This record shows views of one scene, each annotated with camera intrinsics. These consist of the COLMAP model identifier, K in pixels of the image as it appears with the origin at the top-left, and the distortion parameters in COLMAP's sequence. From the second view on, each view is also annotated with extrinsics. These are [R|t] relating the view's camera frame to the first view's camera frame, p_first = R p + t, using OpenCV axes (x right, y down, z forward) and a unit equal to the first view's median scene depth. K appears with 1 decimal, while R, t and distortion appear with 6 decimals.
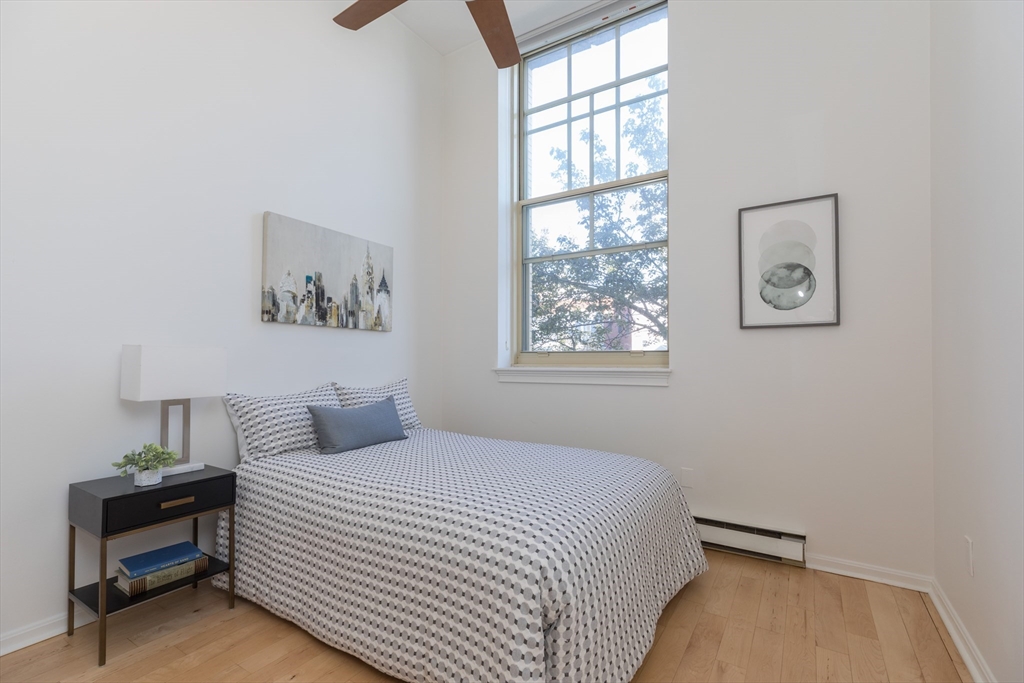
lens RADIAL K [[467.7, 0, 518.7], [0, 467.7, 350.2], [0, 0, 1]] dist [0.001516, 0.000399]
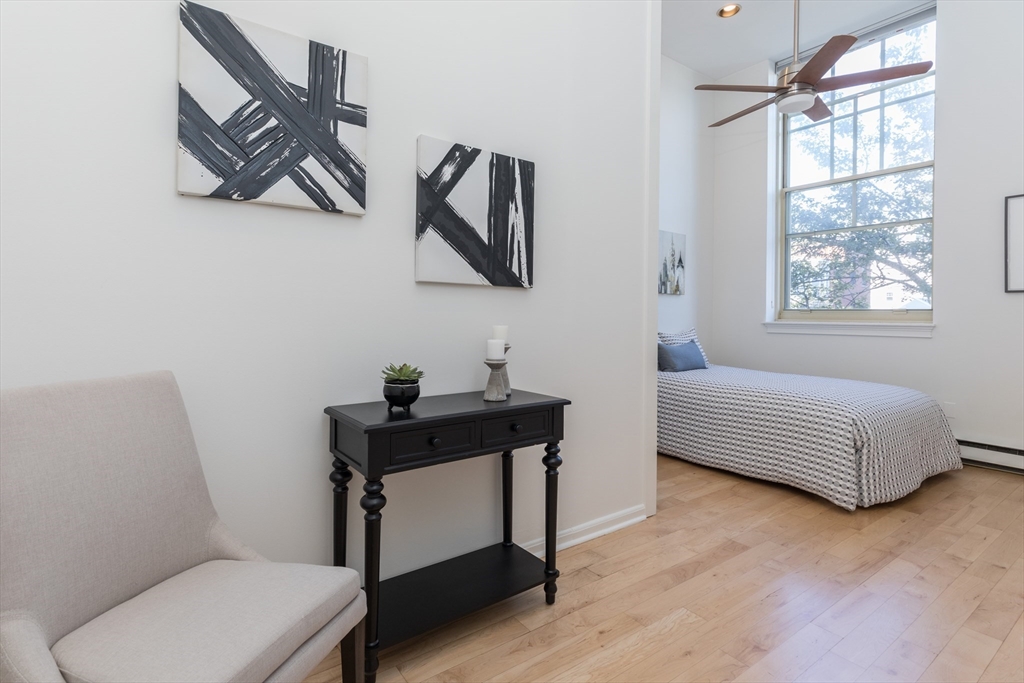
lens RADIAL K [[487.0, 0, 510.3], [0, 487.0, 313.5], [0, 0, 1]] dist [0.002116, 0.000274]
pose [[0.921916, 0.007254, -0.387321, -0.193623], [-0.000747, 0.999856, 0.016949, -0.008431], [0.387388, -0.015336, 0.921789, -0.575377]]
